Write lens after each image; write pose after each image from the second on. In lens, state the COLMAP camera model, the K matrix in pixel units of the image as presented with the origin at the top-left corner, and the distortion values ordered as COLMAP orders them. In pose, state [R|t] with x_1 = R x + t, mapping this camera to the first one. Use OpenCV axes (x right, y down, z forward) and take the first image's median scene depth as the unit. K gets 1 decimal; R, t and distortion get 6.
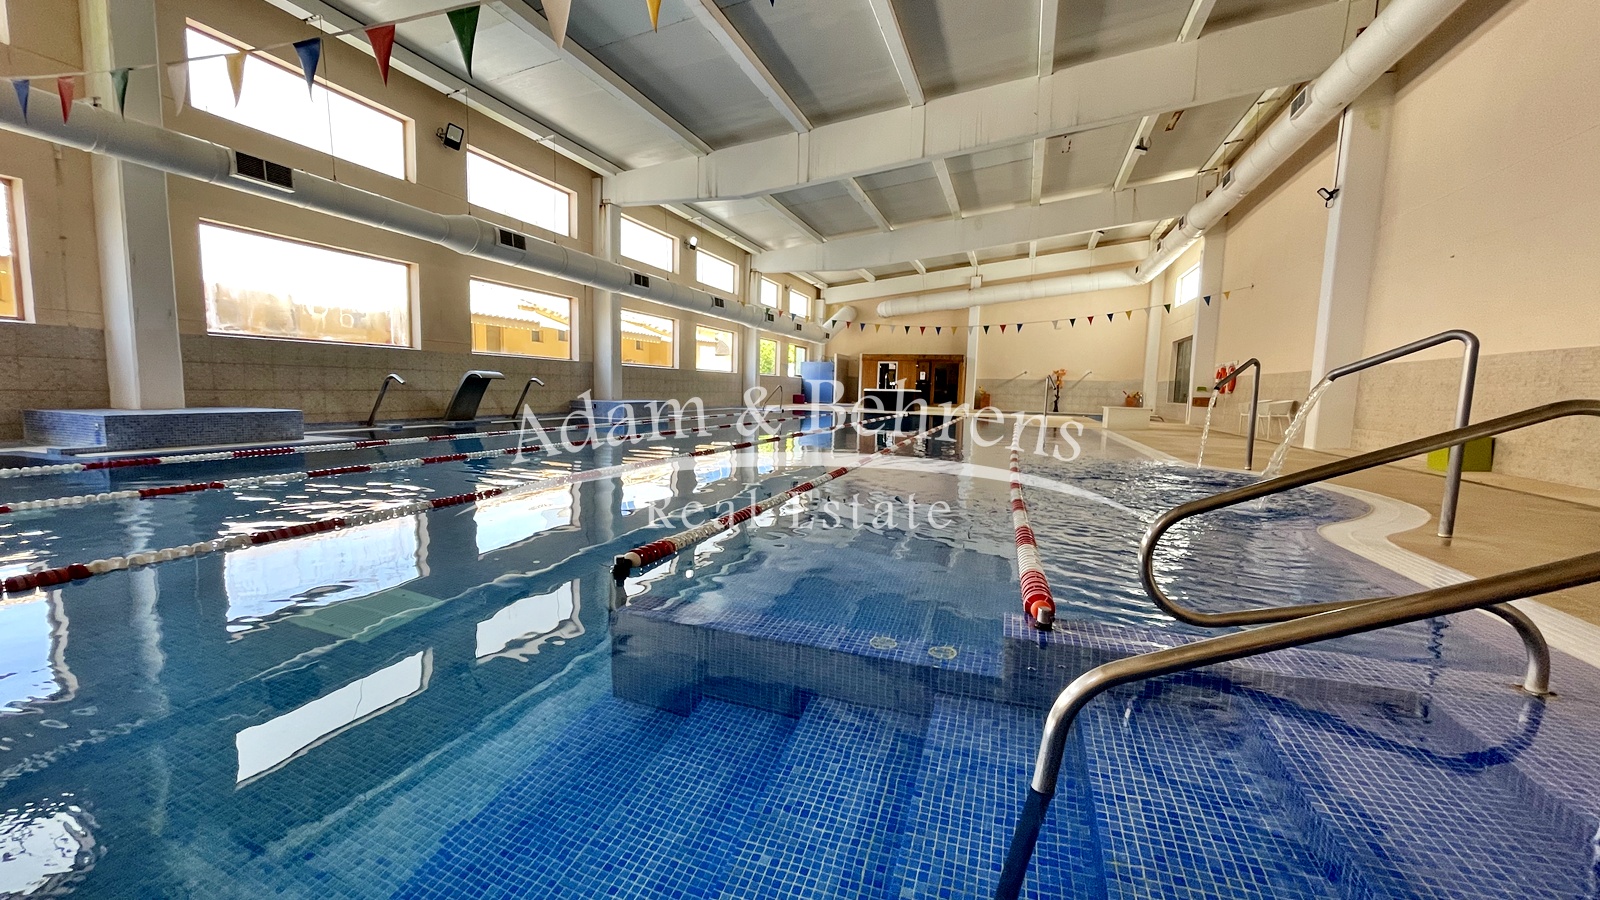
lens RADIAL K [[648.4, 0, 803.2], [0, 648.4, 450.8], [0, 0, 1]] dist [0.002123, -0.000708]
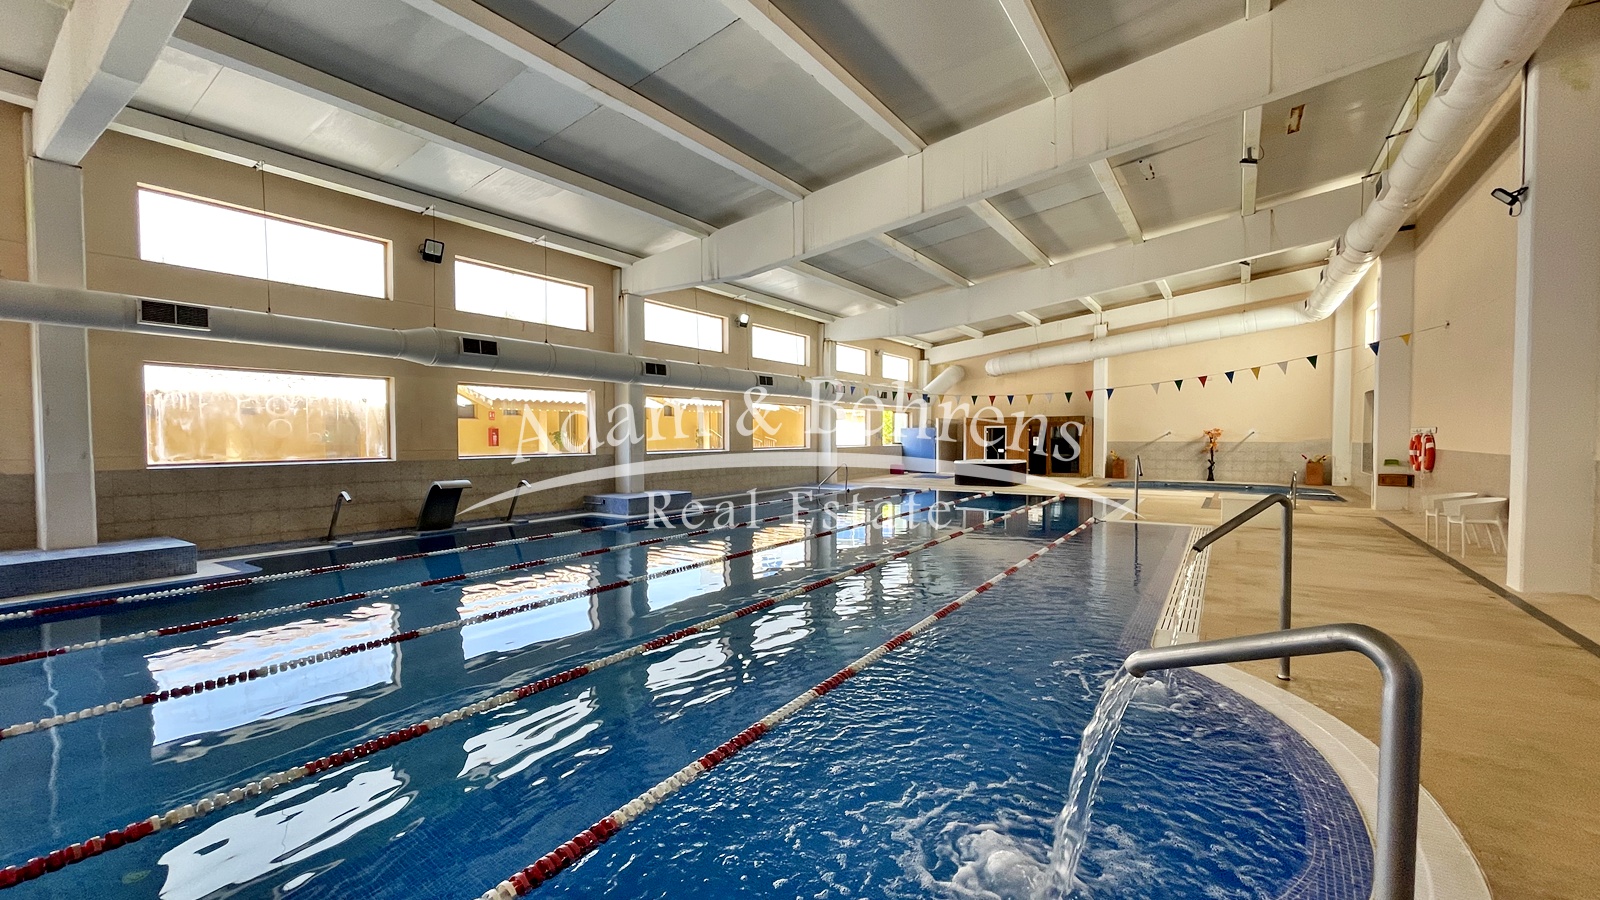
lens RADIAL K [[648.4, 0, 798.9], [0, 648.4, 455.9], [0, 0, 1]] dist [0.002123, -0.000708]
pose [[0.963503, -0.021321, -0.266846, 0.179974], [0.002321, 0.997451, -0.071316, -0.056592], [0.267687, 0.068093, 0.961097, 0.124619]]
